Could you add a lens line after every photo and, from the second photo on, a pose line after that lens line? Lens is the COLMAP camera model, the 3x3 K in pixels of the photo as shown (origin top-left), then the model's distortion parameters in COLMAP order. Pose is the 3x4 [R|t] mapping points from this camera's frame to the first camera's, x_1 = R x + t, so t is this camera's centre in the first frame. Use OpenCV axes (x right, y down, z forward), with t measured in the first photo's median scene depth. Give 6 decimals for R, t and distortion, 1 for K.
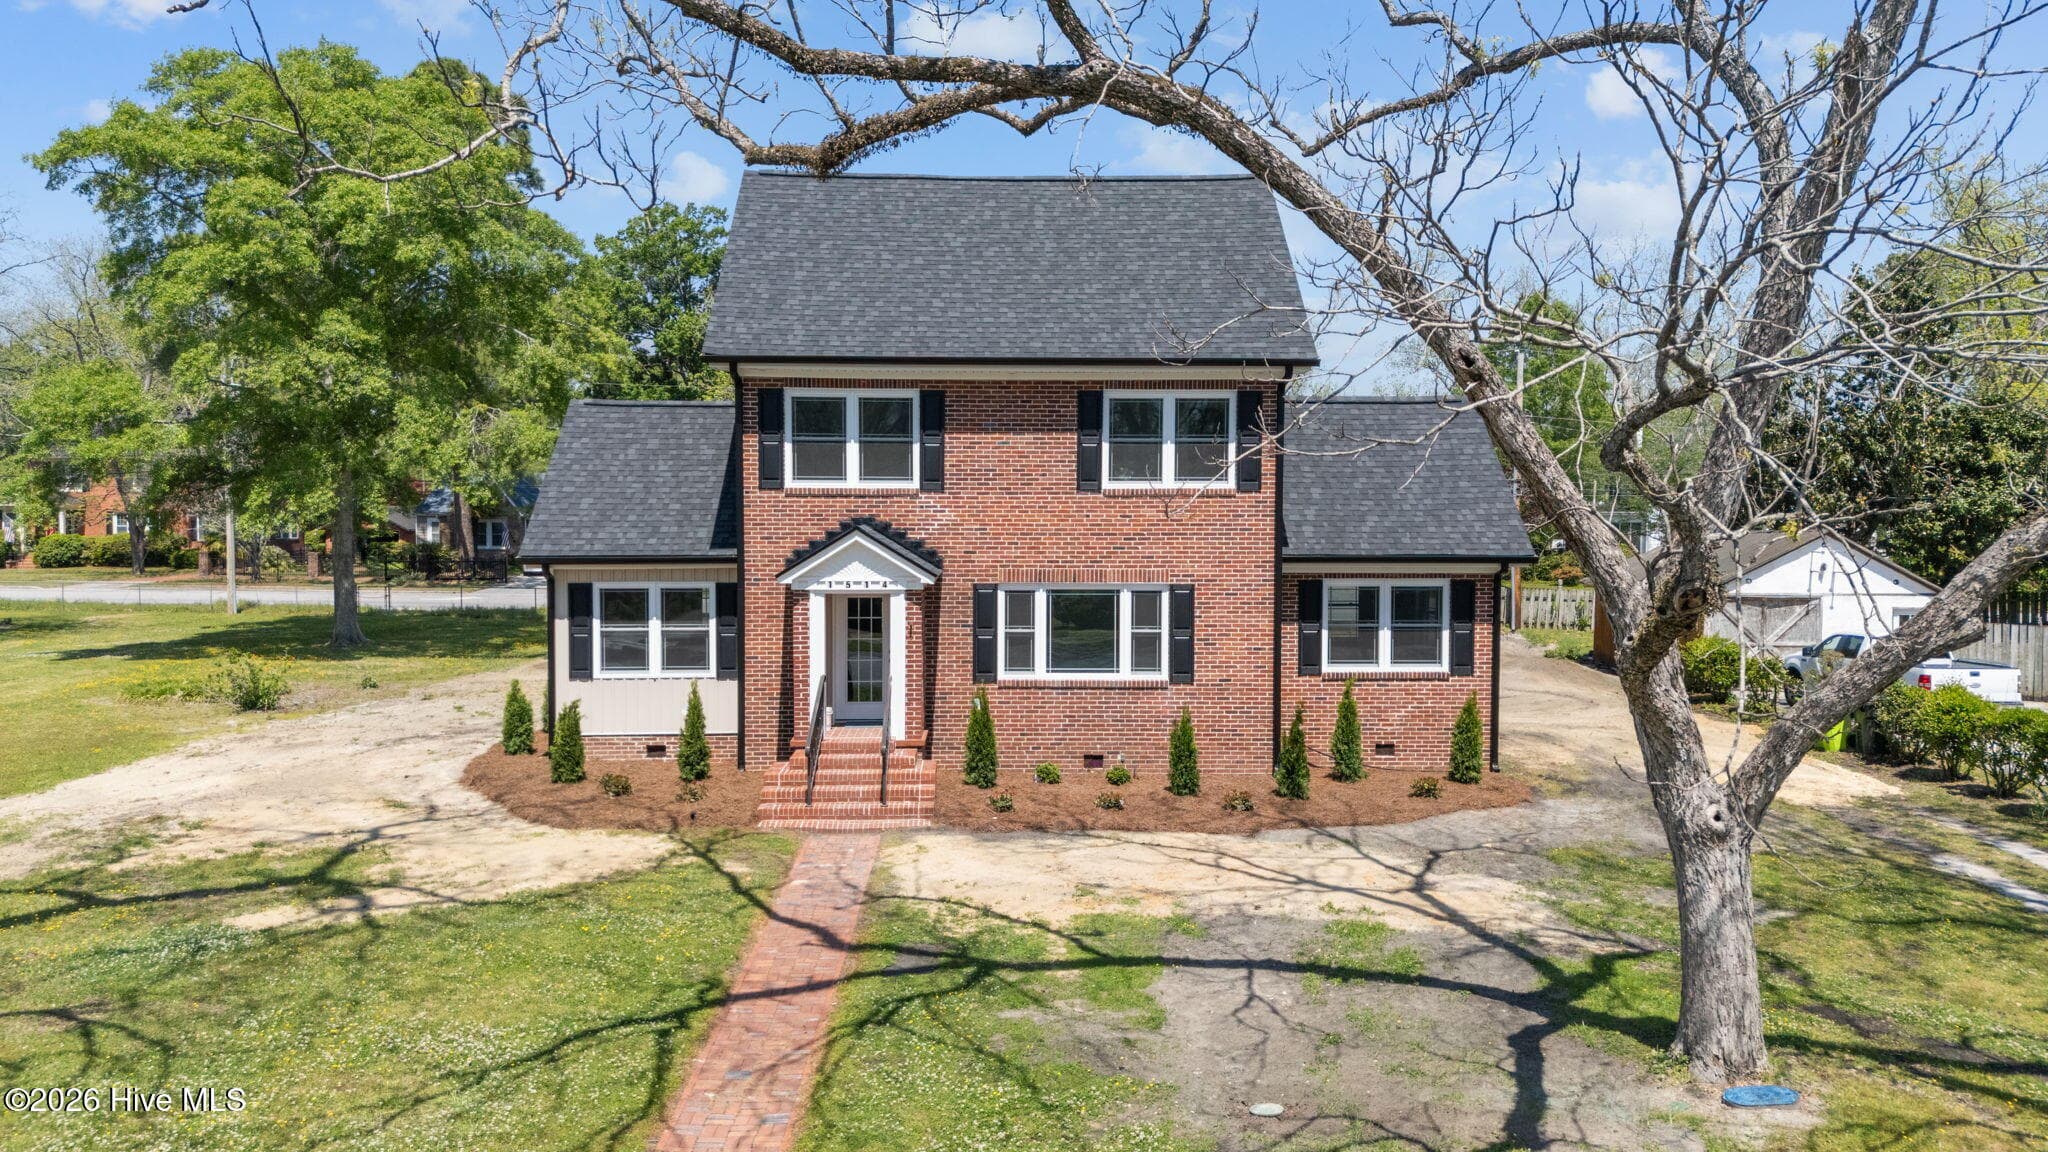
lens RADIAL K [[1511.4, 0, 1011.5], [0, 1511.4, 583.8], [0, 0, 1]] dist [0.034891, -0.005970]
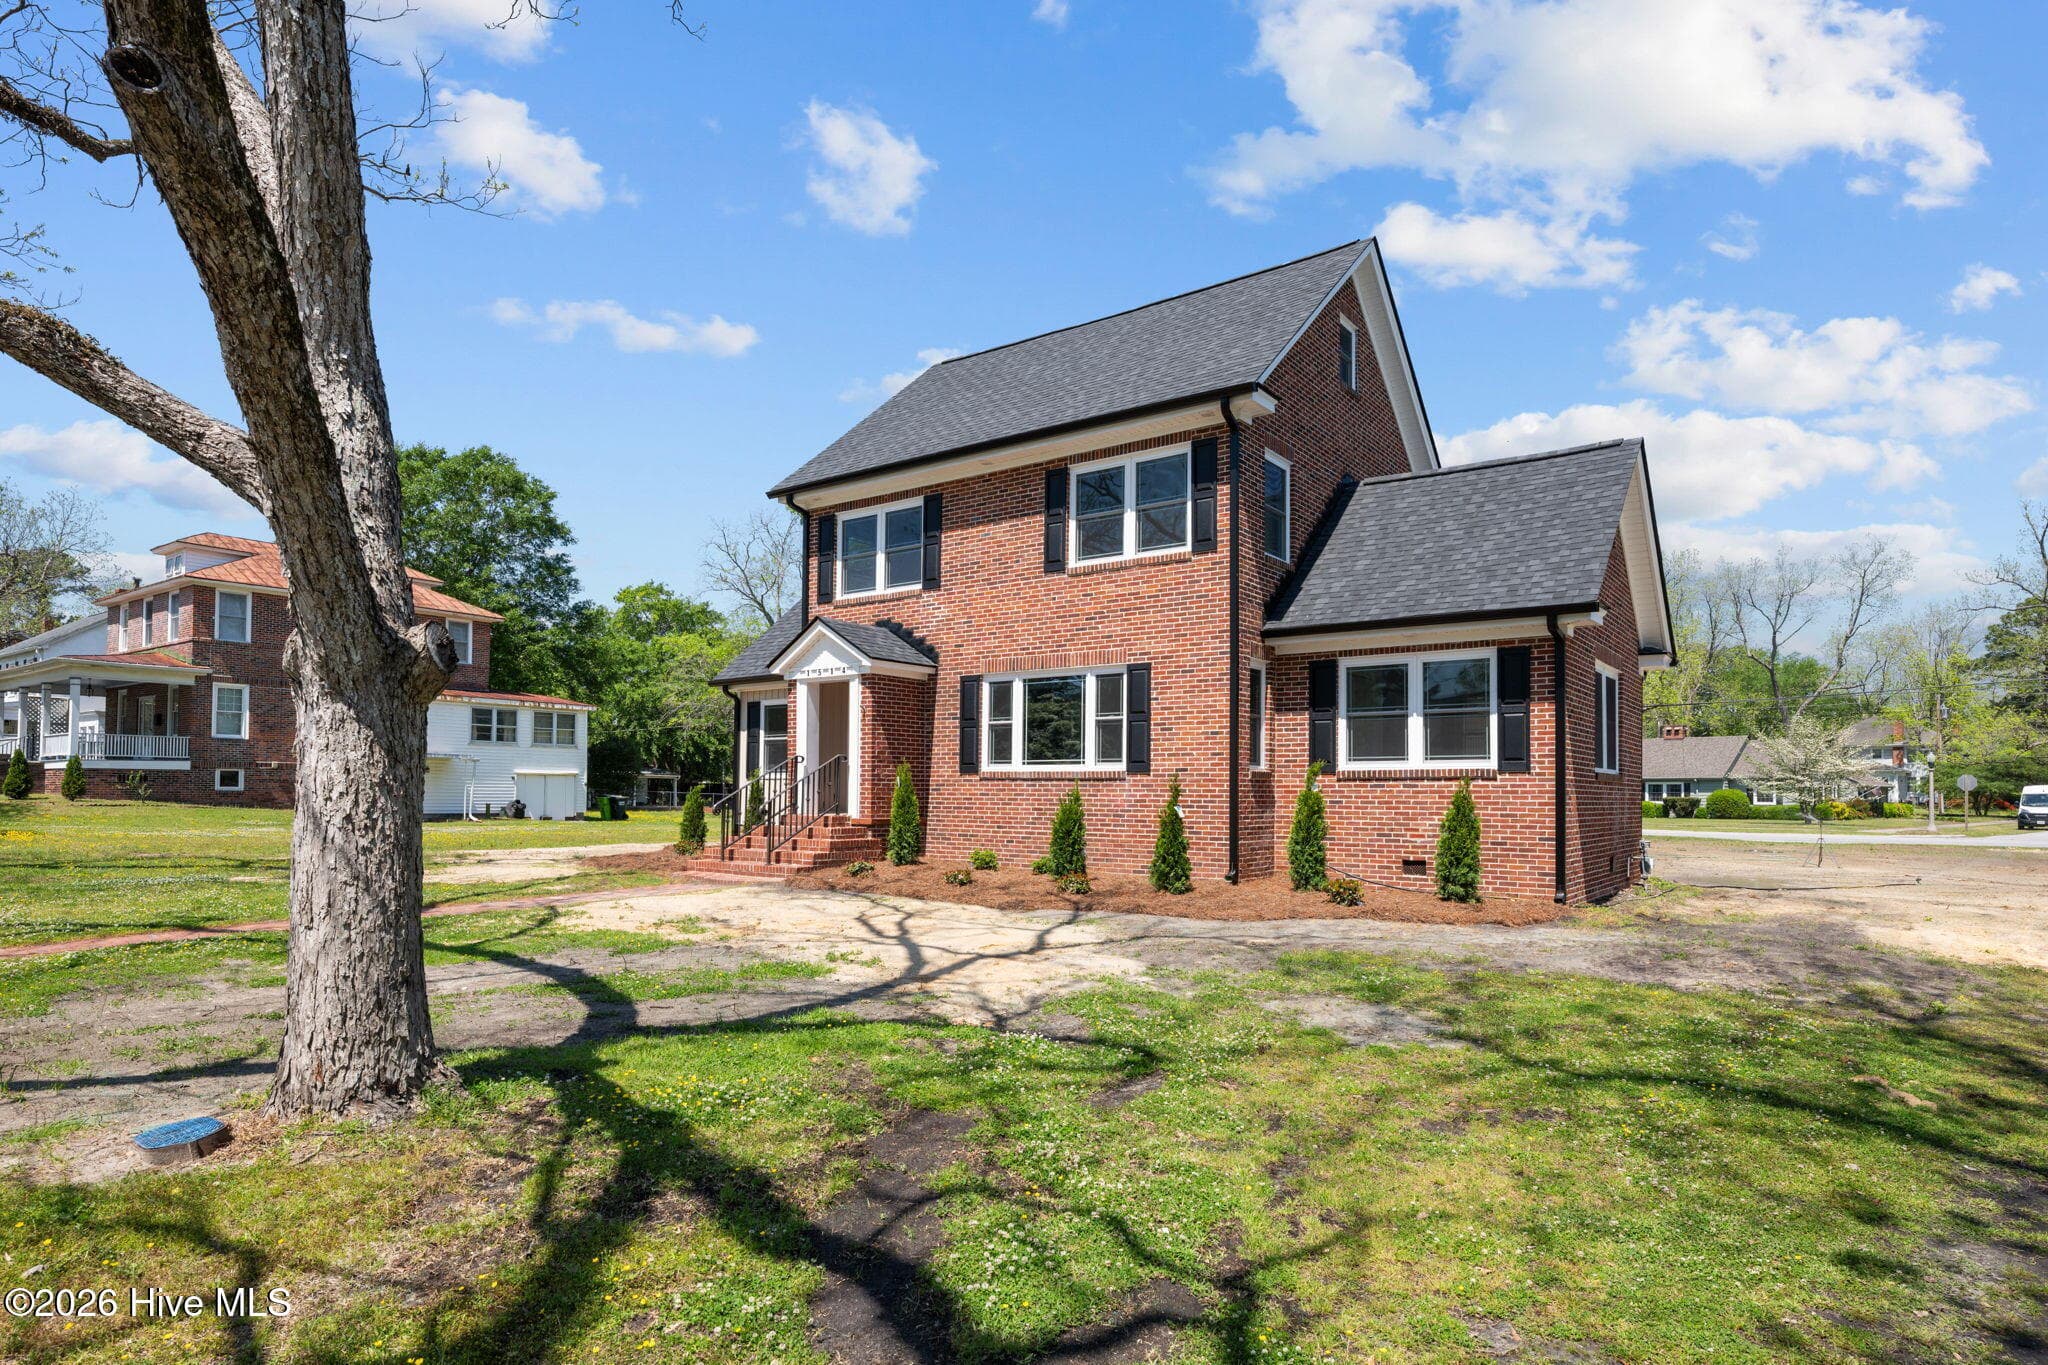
lens RADIAL K [[1146.7, 0, 1026.6], [0, 1146.7, 772.3], [0, 0, 1]] dist [-0.019268, 0.000785]
pose [[0.792720, -0.009123, -0.609518, 0.478102], [-0.036025, 0.997439, -0.061781, 0.110167], [0.608521, 0.070933, 0.790361, 0.423625]]
